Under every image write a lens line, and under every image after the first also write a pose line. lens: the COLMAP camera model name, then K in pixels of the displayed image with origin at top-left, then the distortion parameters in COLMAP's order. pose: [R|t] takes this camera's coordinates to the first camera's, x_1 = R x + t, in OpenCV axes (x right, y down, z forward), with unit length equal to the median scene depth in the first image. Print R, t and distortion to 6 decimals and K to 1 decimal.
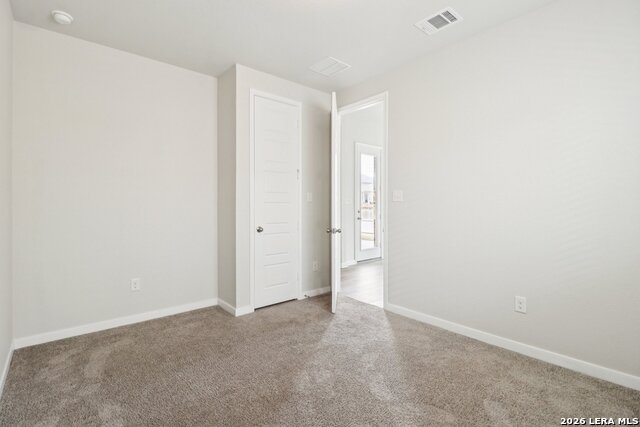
lens RADIAL K [[300.4, 0, 317.2], [0, 300.4, 212.0], [0, 0, 1]] dist [0.017166, -0.009769]
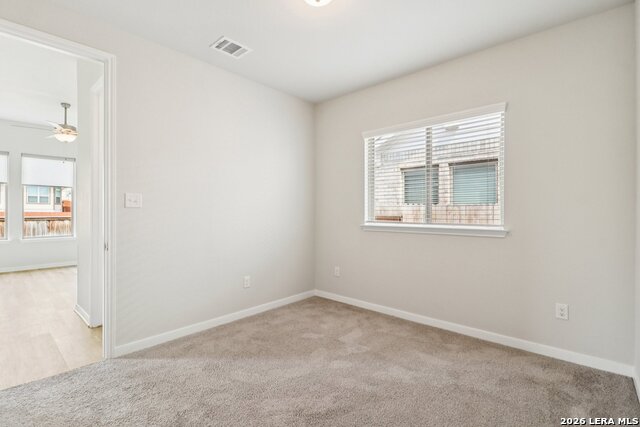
lens RADIAL K [[300.4, 0, 318.8], [0, 300.4, 215.7], [0, 0, 1]] dist [0.017166, -0.009769]
pose [[-0.140274, -0.017969, 0.989950, -0.701352], [0.012825, 0.999718, 0.019964, -0.026669], [-0.990030, 0.015497, -0.140004, 0.787974]]
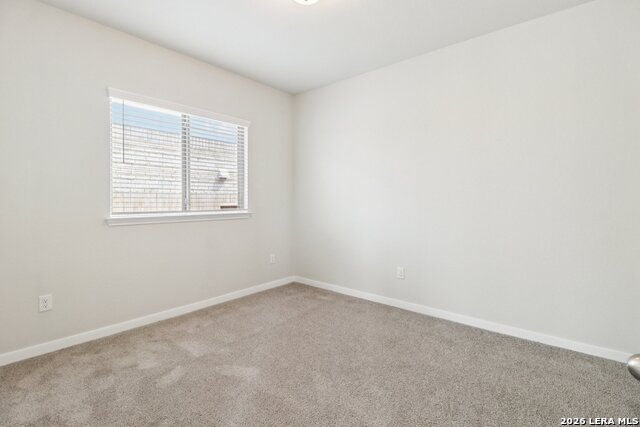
lens RADIAL K [[300.4, 0, 309.9], [0, 300.4, 203.6], [0, 0, 1]] dist [0.017166, -0.009769]
pose [[-0.987338, -0.005726, -0.158526, 0.155566], [-0.009646, 0.999666, 0.023968, -0.030164], [0.158336, 0.025193, -0.987064, 1.467632]]
